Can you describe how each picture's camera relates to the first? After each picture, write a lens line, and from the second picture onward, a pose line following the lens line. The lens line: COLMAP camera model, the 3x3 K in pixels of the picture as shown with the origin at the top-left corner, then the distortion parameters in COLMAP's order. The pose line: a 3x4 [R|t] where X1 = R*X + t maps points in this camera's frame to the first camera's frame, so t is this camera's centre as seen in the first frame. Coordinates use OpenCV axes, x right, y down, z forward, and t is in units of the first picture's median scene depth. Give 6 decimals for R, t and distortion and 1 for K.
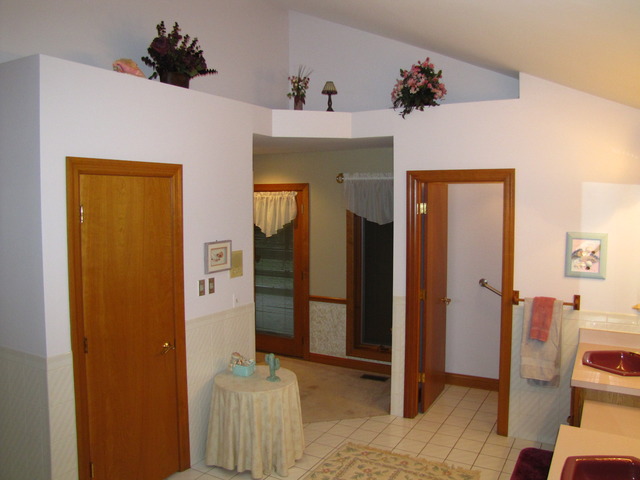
lens RADIAL K [[536.6, 0, 322.5], [0, 536.6, 237.9], [0, 0, 1]] dist [-0.129826, 0.057646]
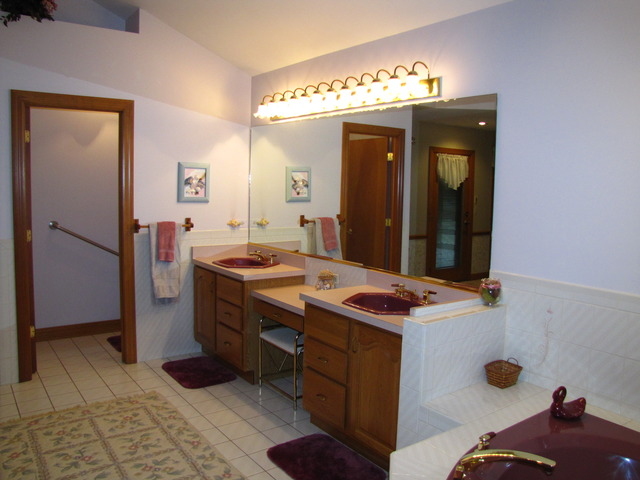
lens RADIAL K [[536.6, 0, 318.2], [0, 536.6, 241.2], [0, 0, 1]] dist [-0.129826, 0.057646]
pose [[0.395435, -0.082914, 0.914744, -0.471896], [0.043627, 0.996489, 0.071464, 0.089593], [-0.917457, 0.011648, 0.397664, 0.270912]]
